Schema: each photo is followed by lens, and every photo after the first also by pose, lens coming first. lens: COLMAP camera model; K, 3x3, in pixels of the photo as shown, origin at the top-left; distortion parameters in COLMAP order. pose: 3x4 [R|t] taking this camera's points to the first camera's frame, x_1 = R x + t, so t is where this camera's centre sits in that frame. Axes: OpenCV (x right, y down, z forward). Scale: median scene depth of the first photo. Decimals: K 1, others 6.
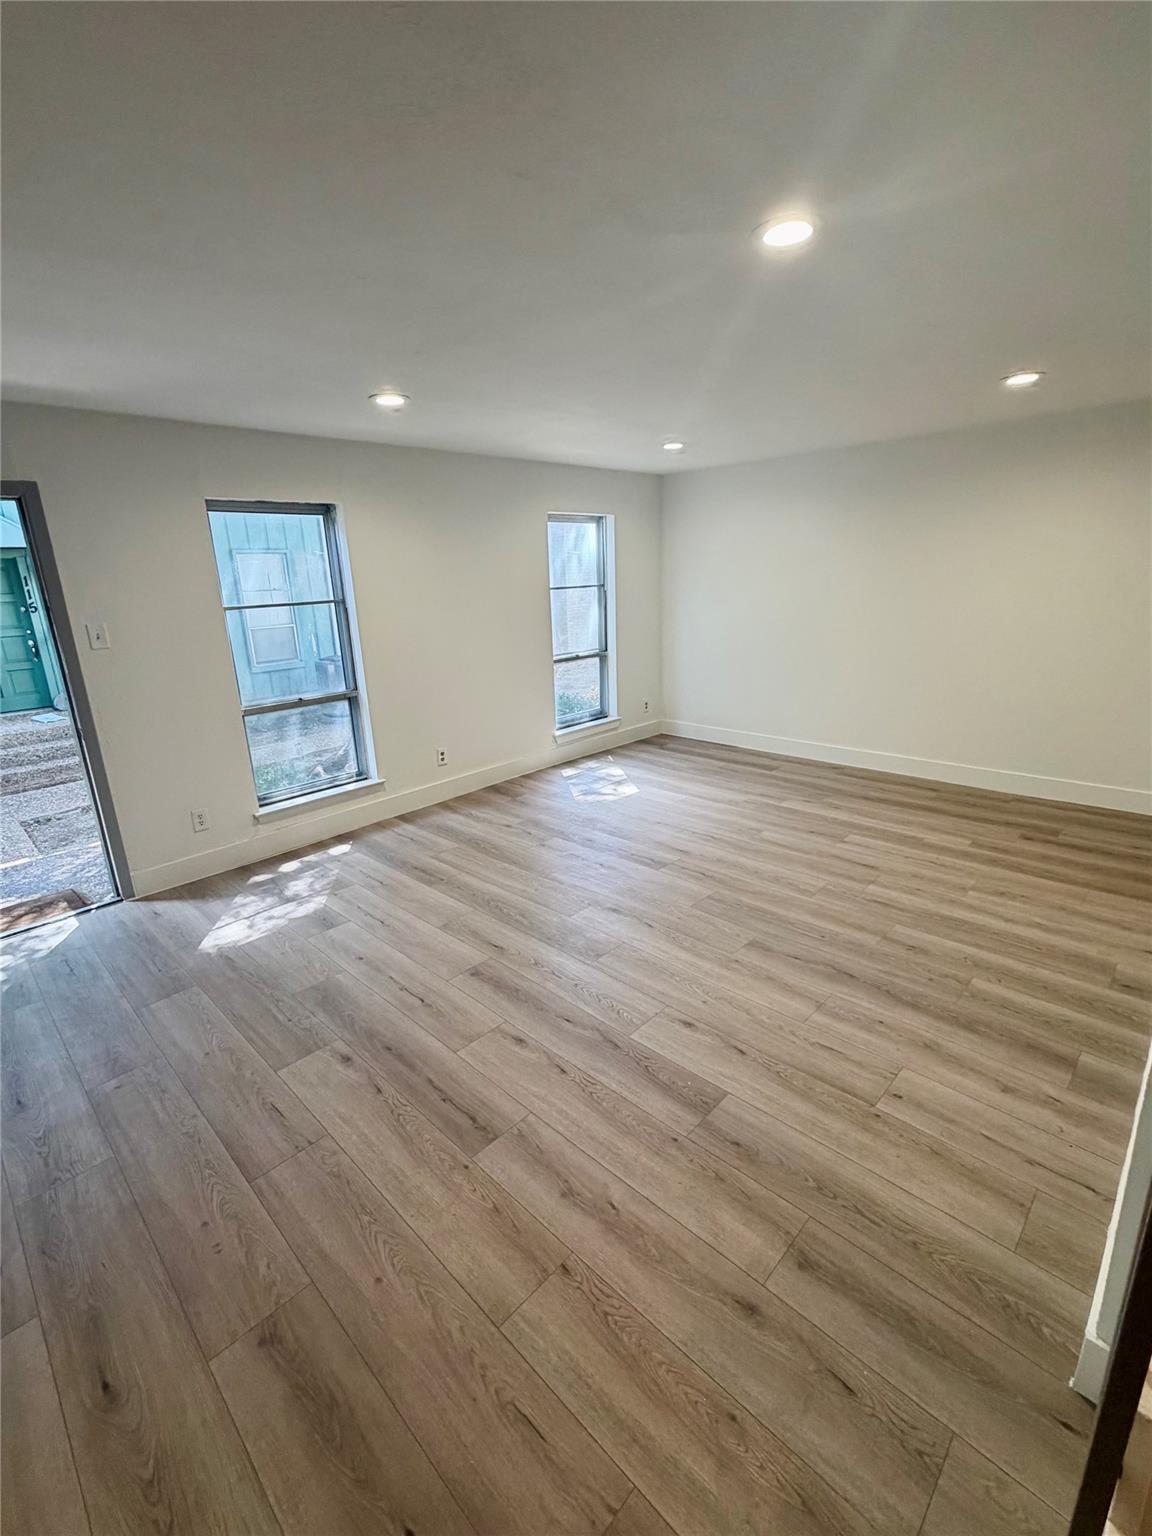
lens RADIAL K [[667.0, 0, 573.0], [0, 667.0, 767.3], [0, 0, 1]] dist [-0.002930, 0.000960]
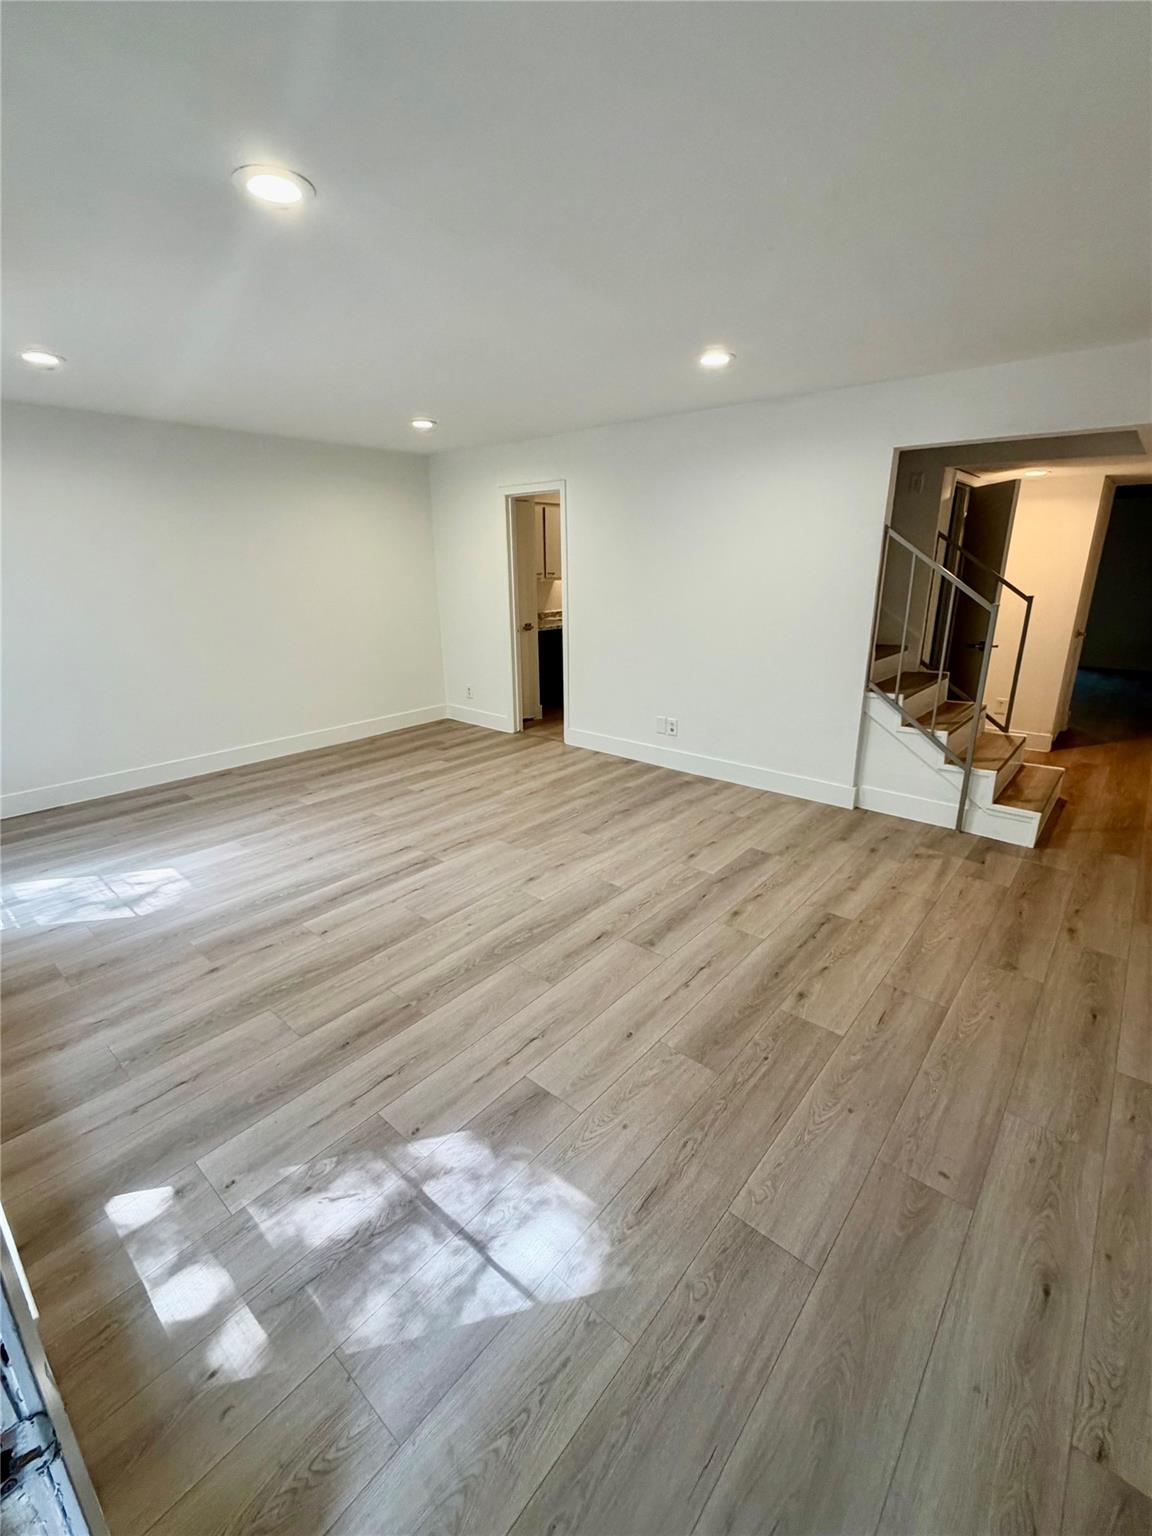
lens RADIAL K [[667.0, 0, 572.7], [0, 667.0, 767.0], [0, 0, 1]] dist [-0.002930, 0.000960]
pose [[-0.059090, -0.264114, 0.962680, -0.858877], [0.286383, 0.919343, 0.269803, -0.196478], [-0.956291, 0.291638, 0.021313, 0.844362]]
